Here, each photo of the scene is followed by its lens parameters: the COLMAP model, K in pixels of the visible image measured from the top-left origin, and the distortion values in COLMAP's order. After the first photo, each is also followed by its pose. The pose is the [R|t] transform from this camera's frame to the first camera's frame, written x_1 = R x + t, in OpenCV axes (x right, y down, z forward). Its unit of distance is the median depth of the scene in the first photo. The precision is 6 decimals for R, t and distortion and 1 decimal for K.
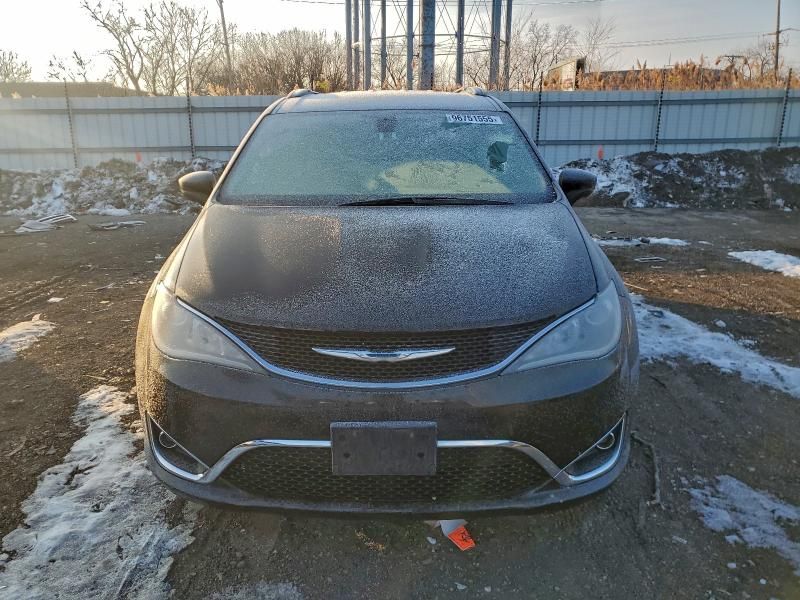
lens RADIAL K [[557.0, 0, 400.0], [0, 557.0, 300.0], [0, 0, 1]] dist [0.004931, 0.000768]
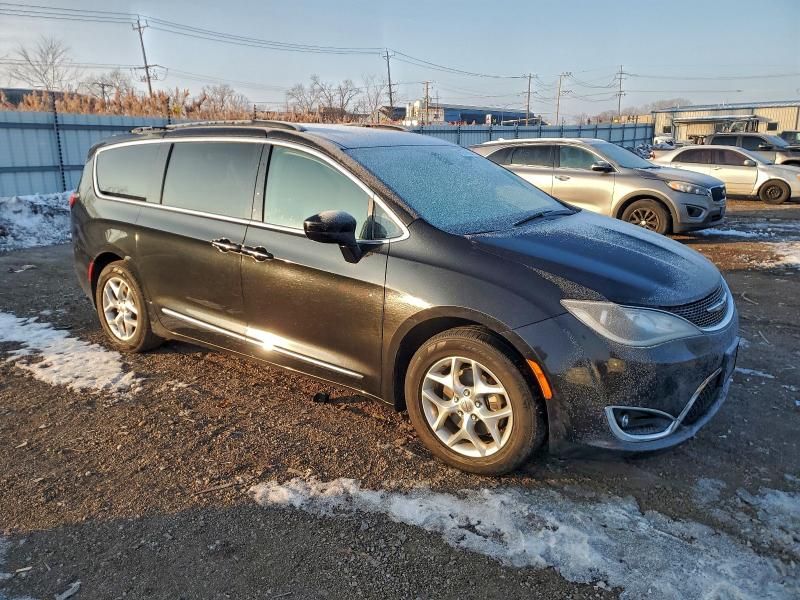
lens RADIAL K [[557.0, 0, 400.0], [0, 557.0, 300.0], [0, 0, 1]] dist [0.004931, 0.000768]
pose [[0.637698, -0.167147, 0.751933, -1.134826], [0.200028, 0.978619, 0.047898, -0.113579], [-0.743862, 0.119863, 0.657497, 0.382844]]
